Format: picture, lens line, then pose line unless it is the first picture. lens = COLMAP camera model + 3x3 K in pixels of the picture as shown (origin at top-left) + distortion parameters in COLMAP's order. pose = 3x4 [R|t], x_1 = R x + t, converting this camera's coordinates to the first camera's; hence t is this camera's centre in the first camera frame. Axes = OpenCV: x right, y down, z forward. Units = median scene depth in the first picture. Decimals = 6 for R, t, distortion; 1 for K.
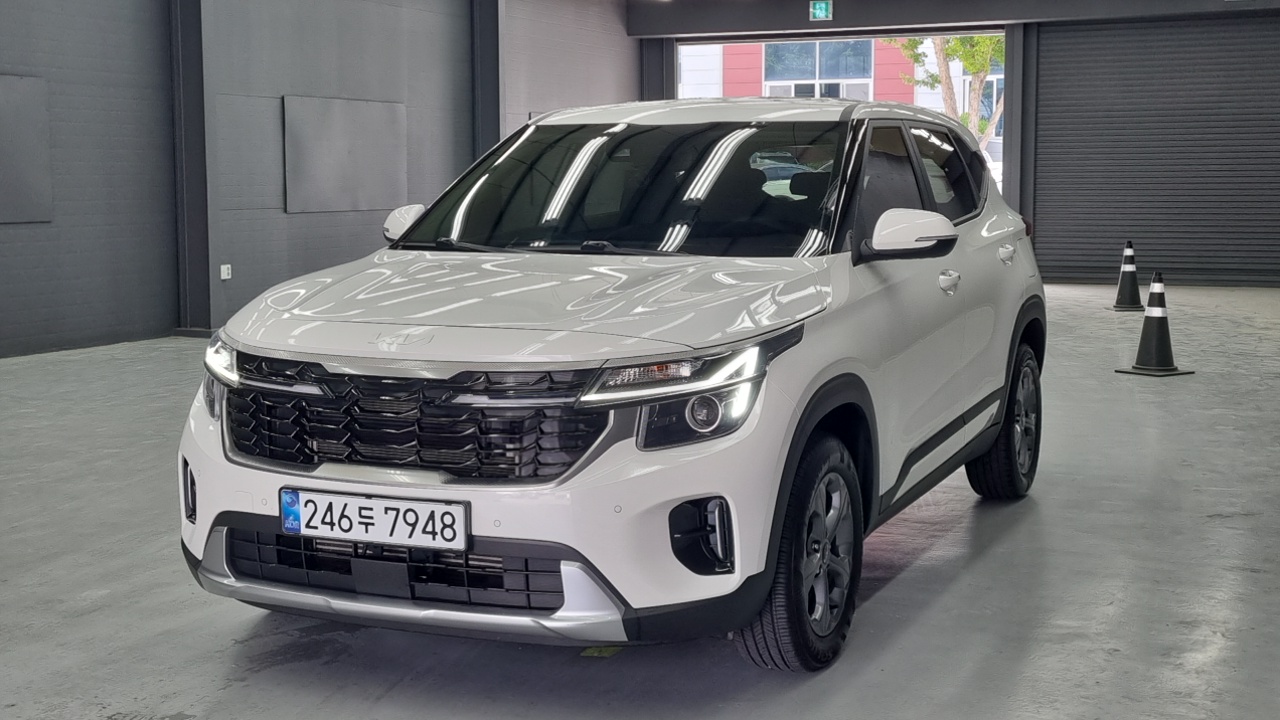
lens RADIAL K [[953.6, 0, 640.0], [0, 953.6, 360.0], [0, 0, 1]] dist [0.012886, 0.054948]
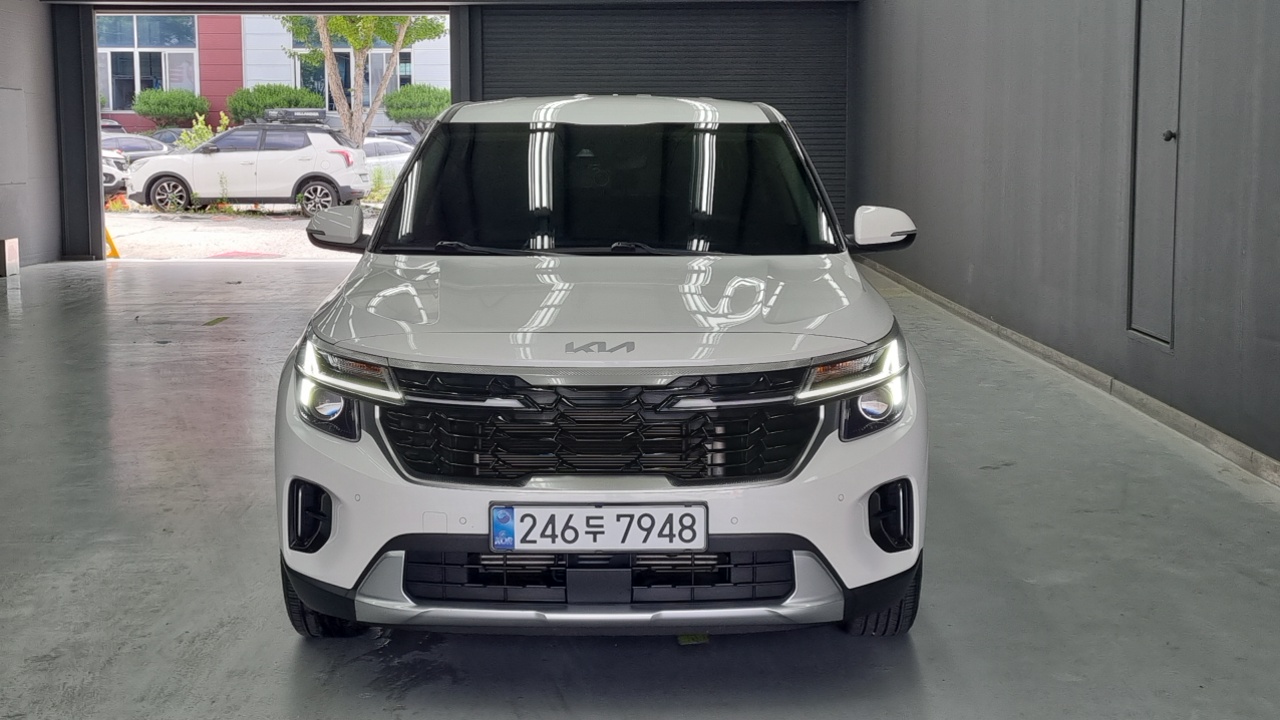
lens RADIAL K [[953.6, 0, 640.0], [0, 953.6, 360.0], [0, 0, 1]] dist [0.012886, 0.054948]
pose [[0.970951, -0.048368, 0.234338, -0.468188], [0.046223, 0.998824, 0.014638, -0.022837], [-0.234771, -0.003380, 0.972045, 0.013459]]
